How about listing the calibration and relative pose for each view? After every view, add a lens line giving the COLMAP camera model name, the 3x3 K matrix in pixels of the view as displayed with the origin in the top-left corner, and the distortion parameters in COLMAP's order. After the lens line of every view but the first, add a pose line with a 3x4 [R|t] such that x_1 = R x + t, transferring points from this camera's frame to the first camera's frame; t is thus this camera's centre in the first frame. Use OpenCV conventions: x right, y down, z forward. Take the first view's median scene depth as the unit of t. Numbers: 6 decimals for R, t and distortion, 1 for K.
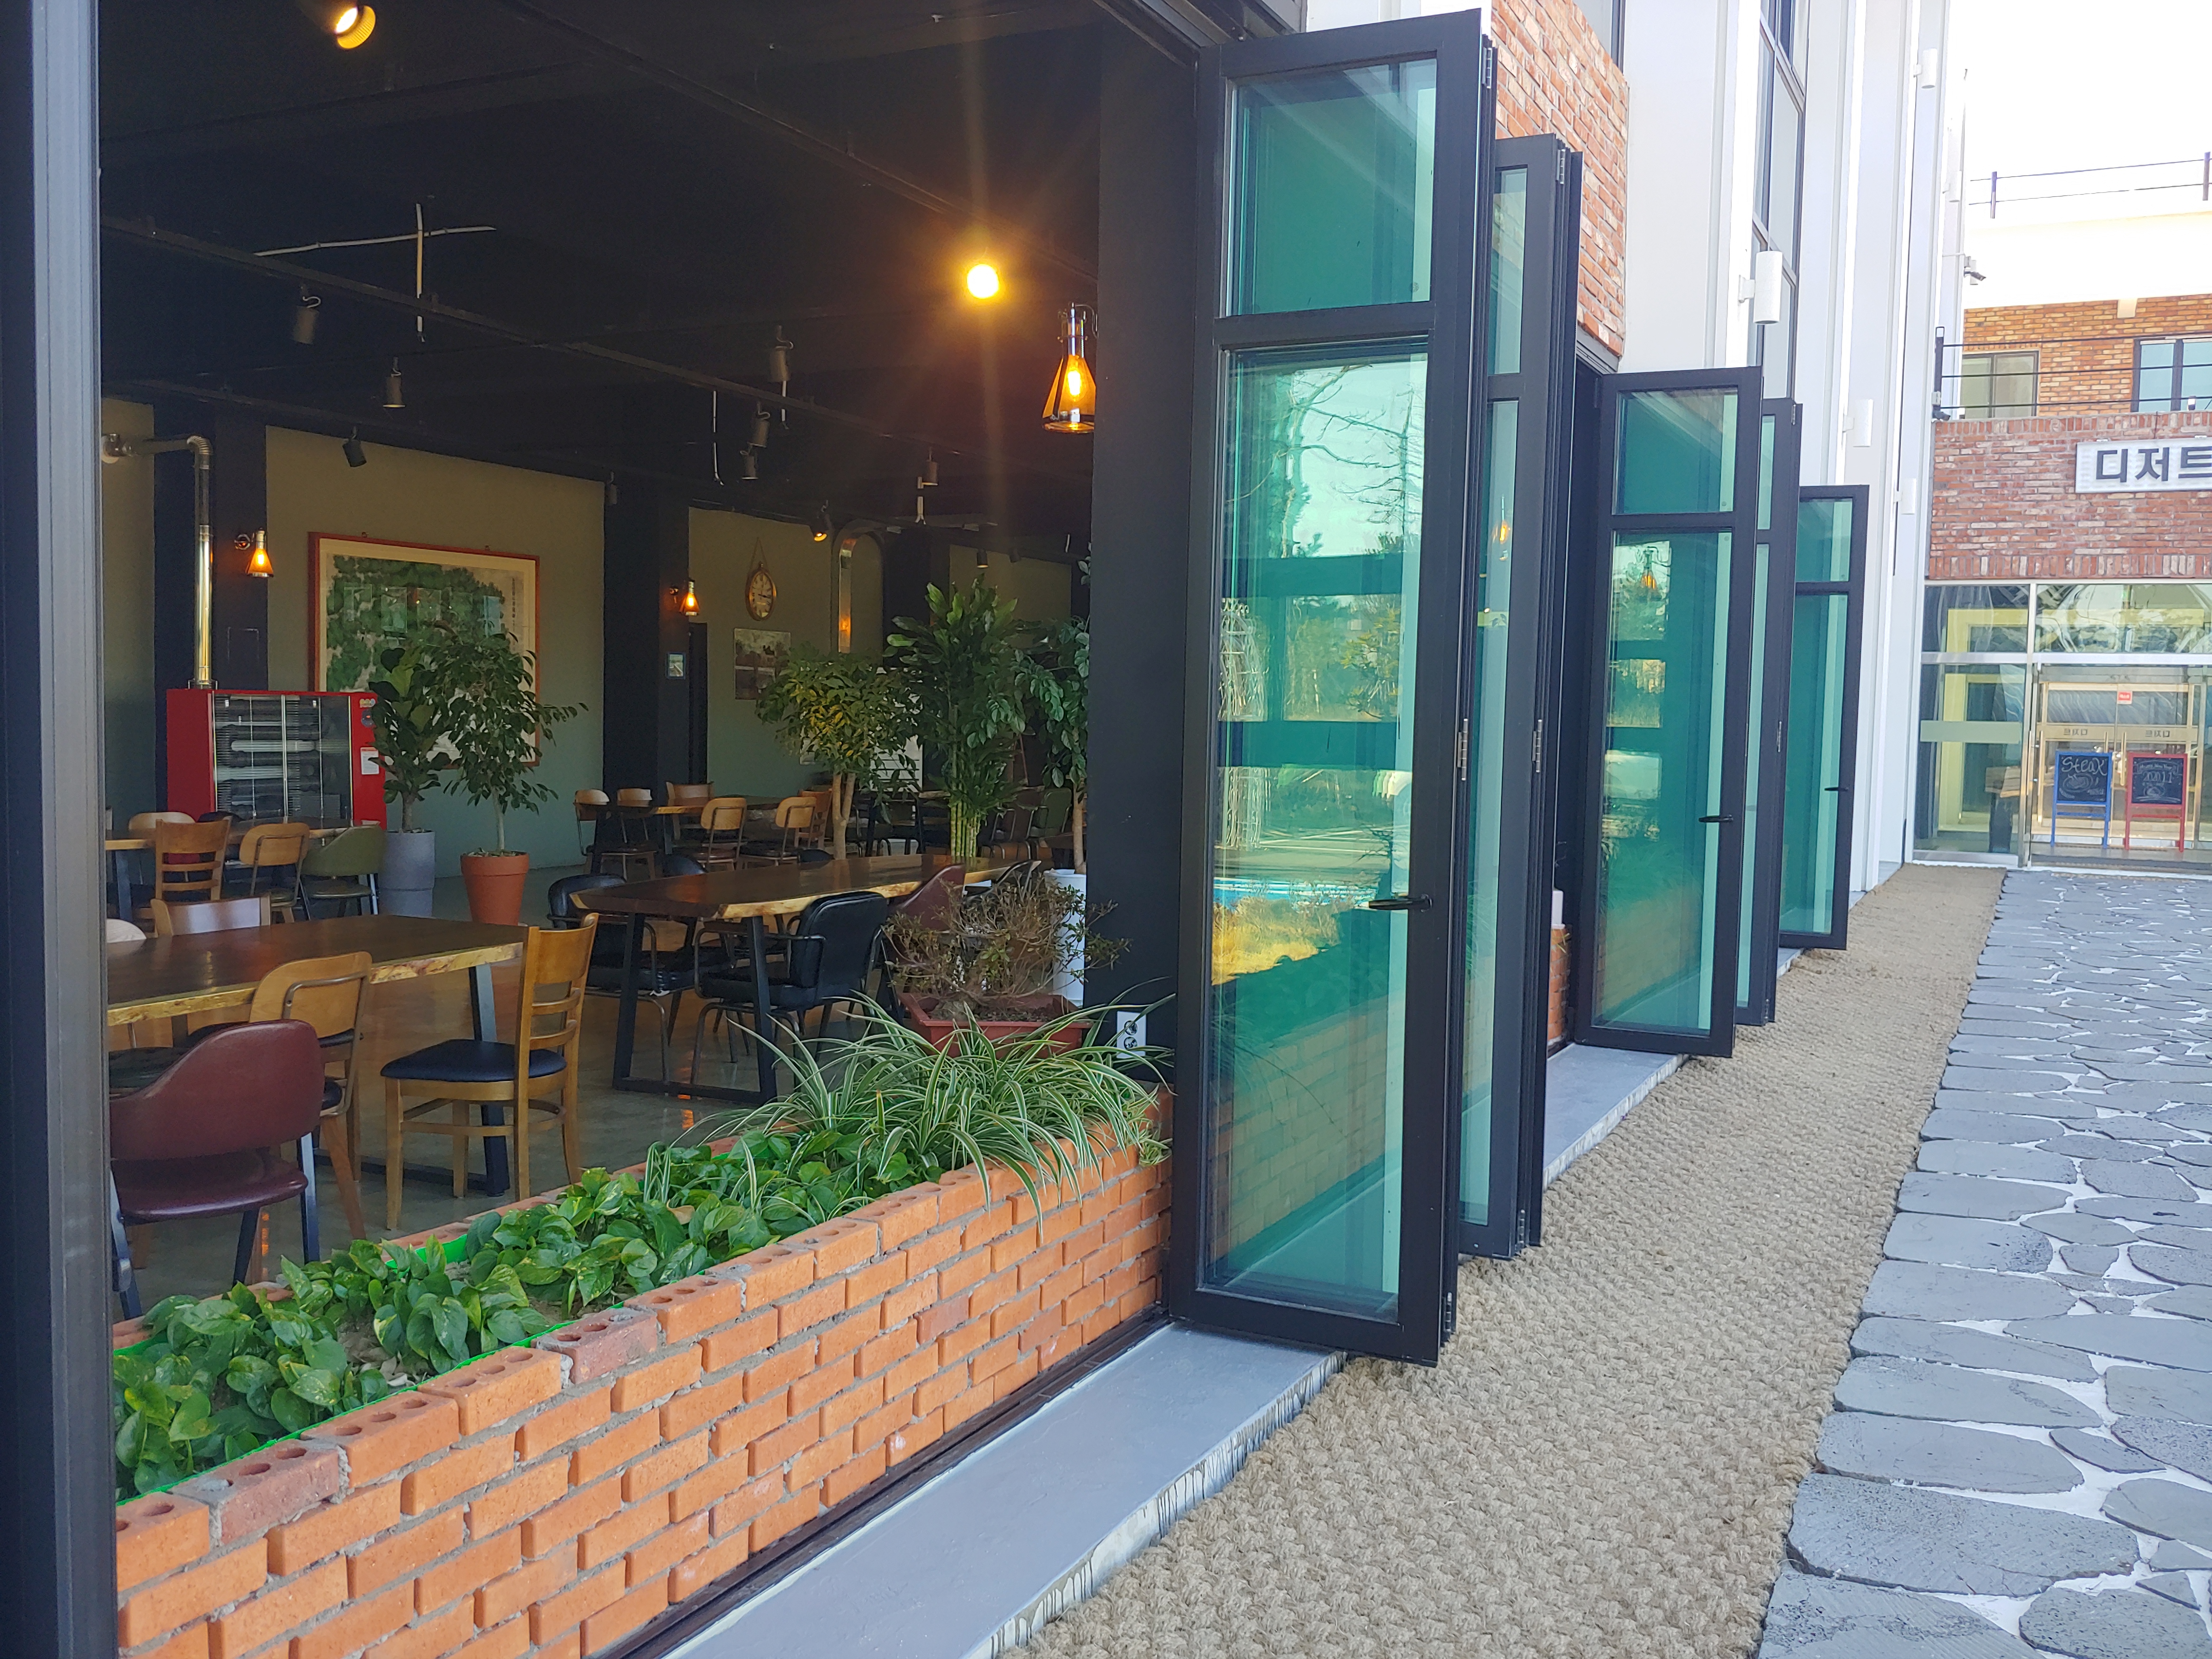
lens RADIAL K [[1935.8, 0, 1111.3], [0, 1935.8, 831.6], [0, 0, 1]] dist [0.008845, -0.003599]
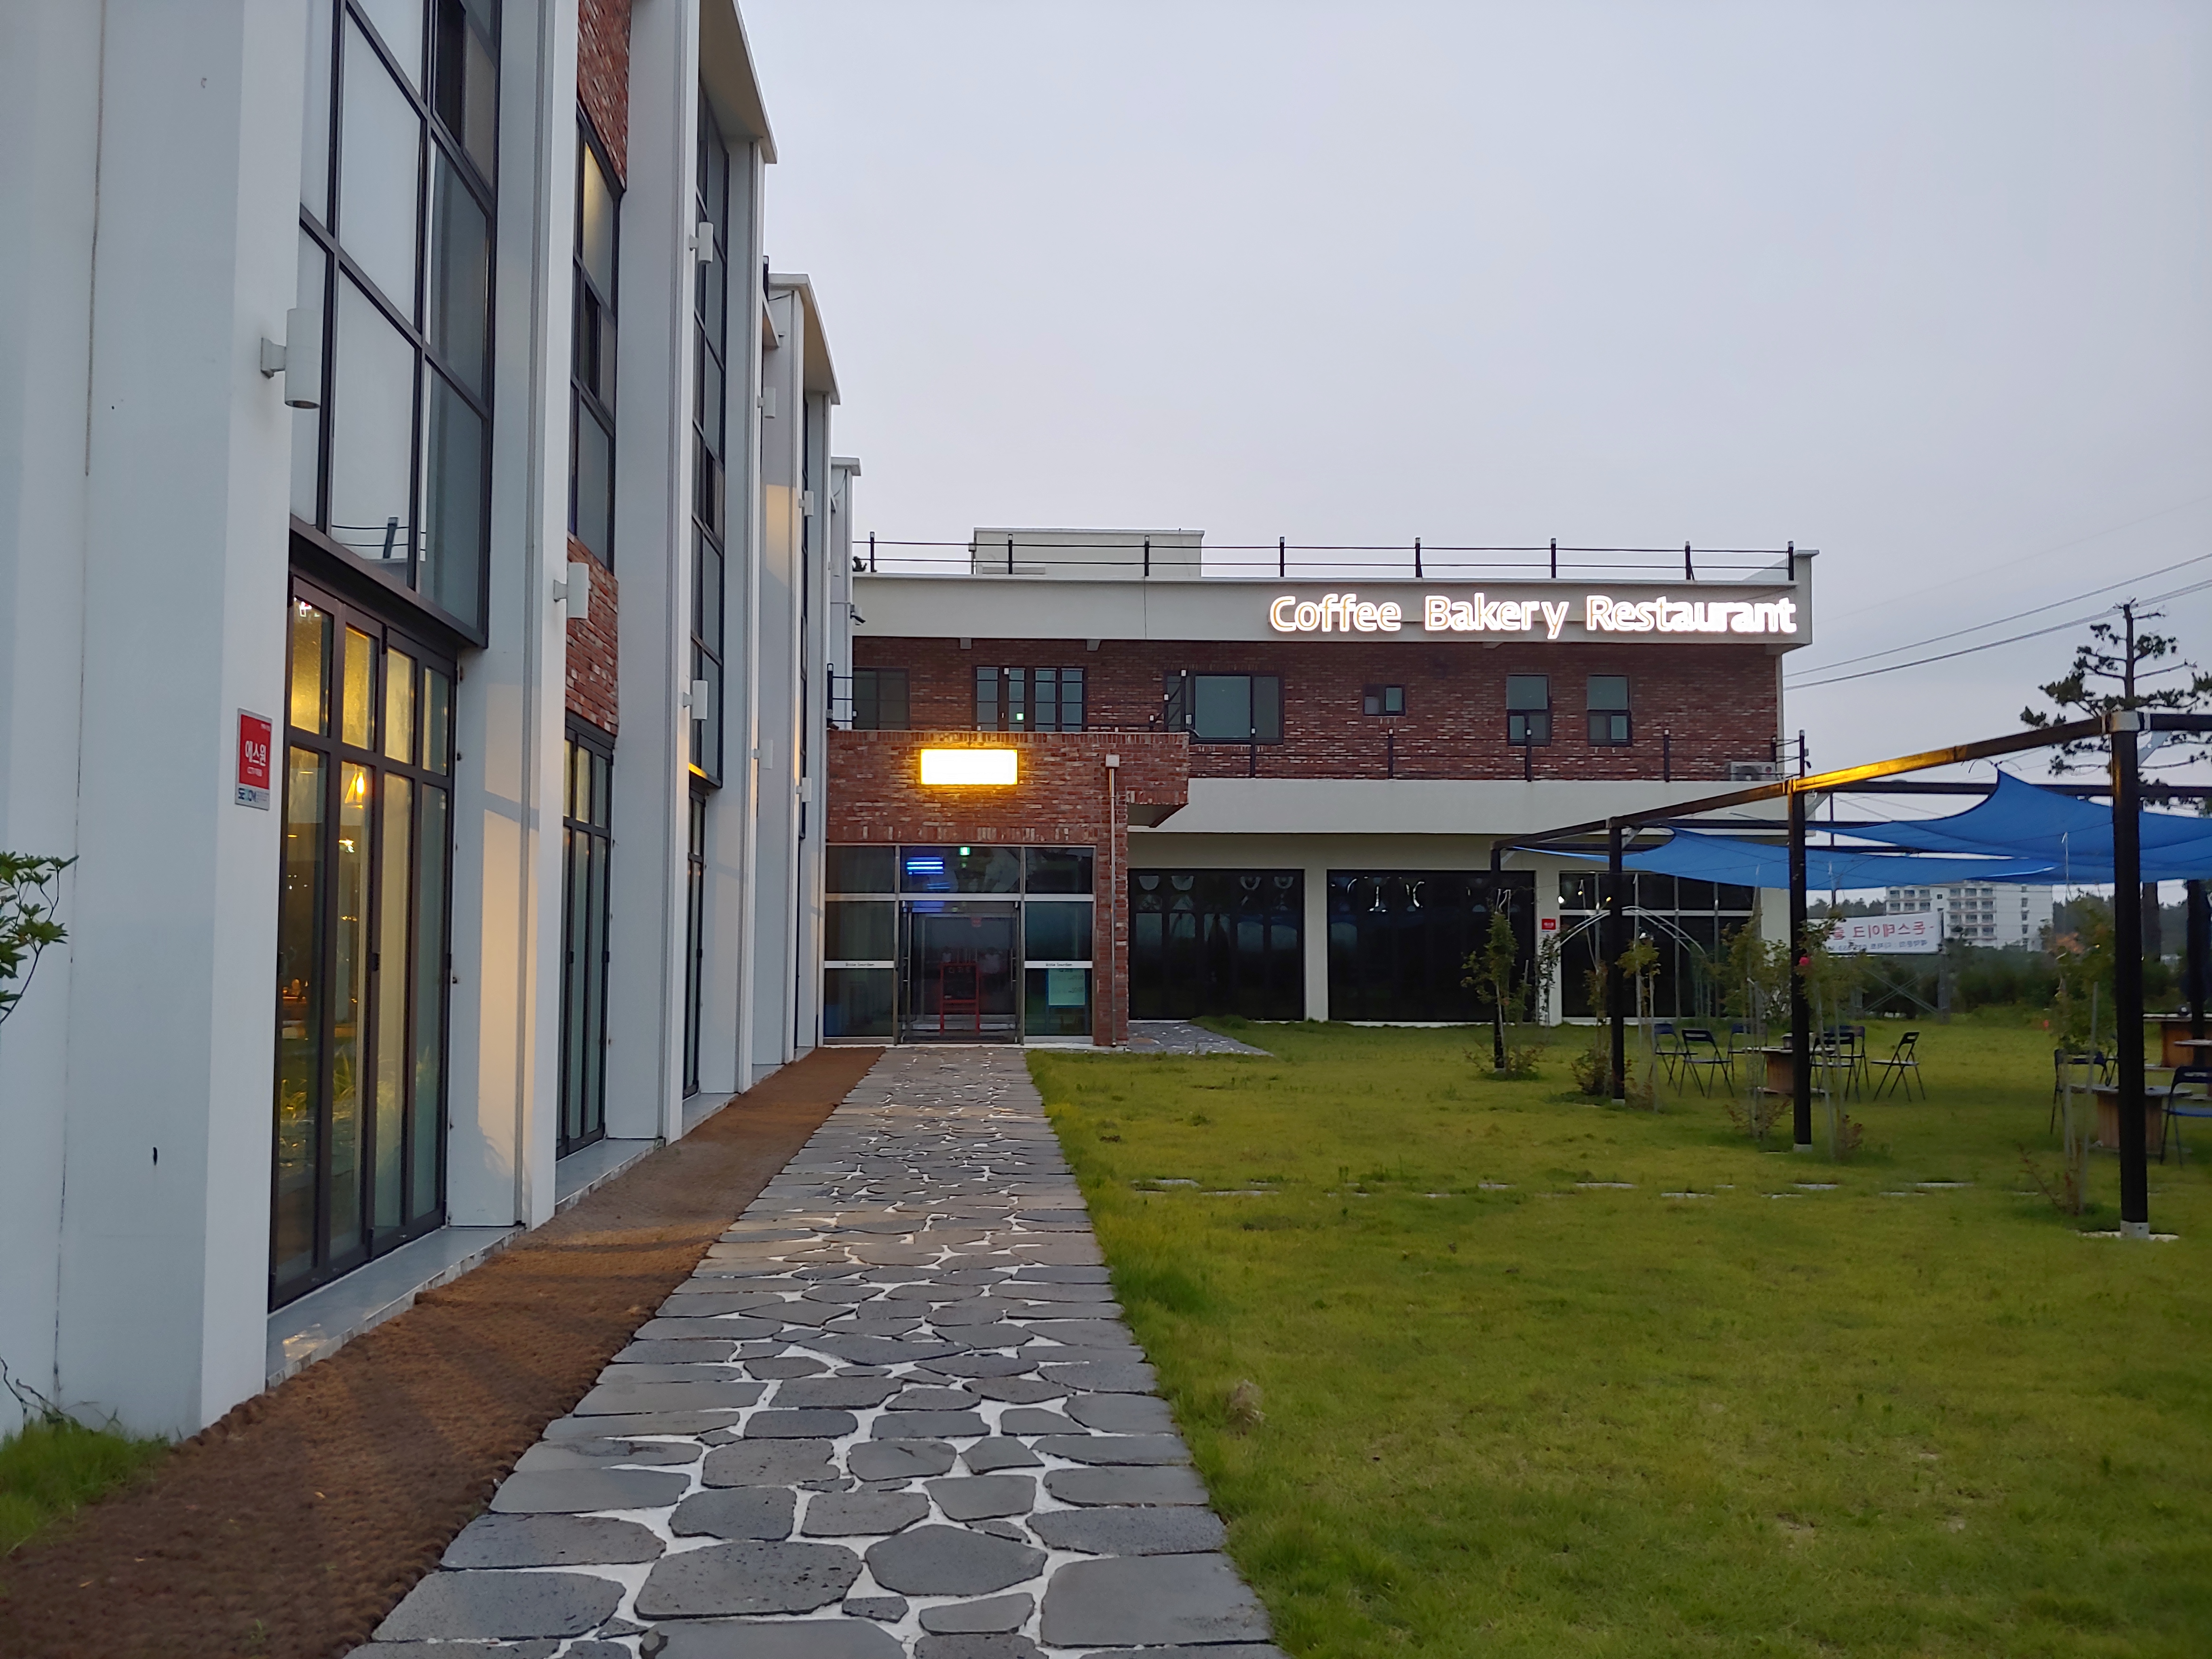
lens RADIAL K [[1935.8, 0, 1111.7], [0, 1935.8, 829.3], [0, 0, 1]] dist [0.008845, -0.003599]
pose [[0.869085, 0.010467, 0.494553, -0.090095], [0.045336, 0.993883, -0.100706, 0.010301], [-0.492582, 0.109943, 0.863294, -0.303960]]
